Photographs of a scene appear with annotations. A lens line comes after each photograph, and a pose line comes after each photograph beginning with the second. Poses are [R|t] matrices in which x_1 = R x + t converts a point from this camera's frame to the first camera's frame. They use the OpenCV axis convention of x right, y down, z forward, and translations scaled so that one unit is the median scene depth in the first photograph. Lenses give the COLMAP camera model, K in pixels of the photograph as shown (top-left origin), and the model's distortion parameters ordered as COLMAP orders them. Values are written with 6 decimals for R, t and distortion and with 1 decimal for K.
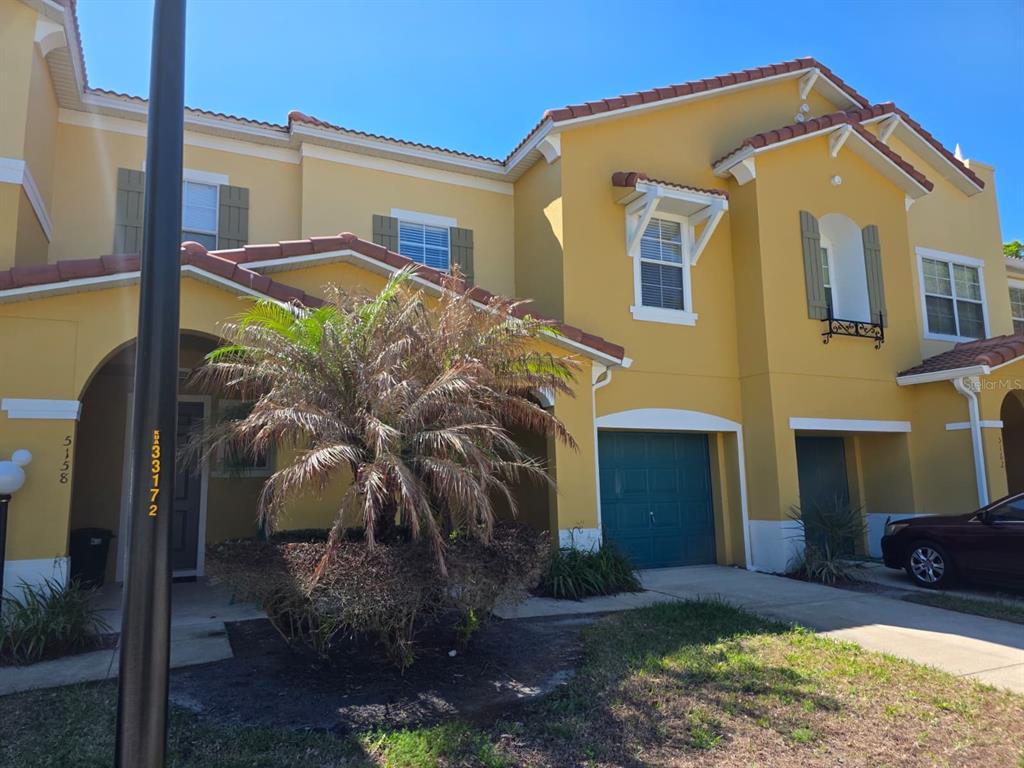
lens RADIAL K [[689.1, 0, 505.0], [0, 689.1, 386.1], [0, 0, 1]] dist [0.068701, -0.063713]
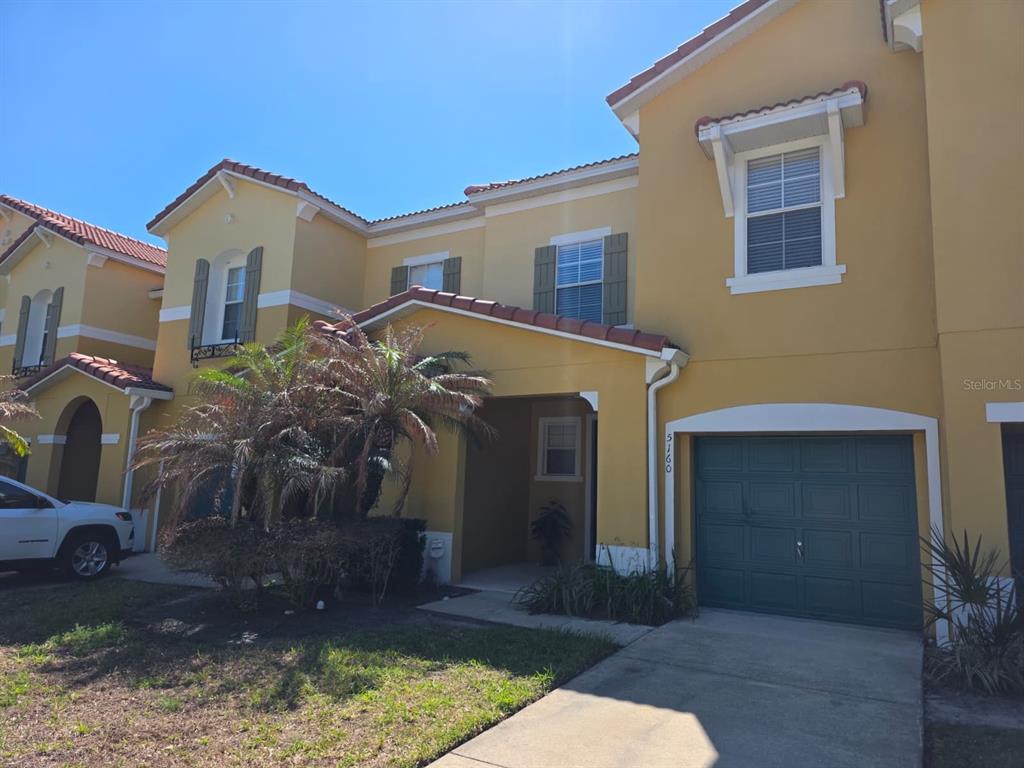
lens RADIAL K [[689.1, 0, 505.0], [0, 689.1, 386.1], [0, 0, 1]] dist [0.068701, -0.063713]
pose [[0.564869, -0.092122, -0.820022, 0.670355], [0.074006, 0.995400, -0.060846, 0.036688], [0.821855, -0.026316, 0.569088, 0.320581]]
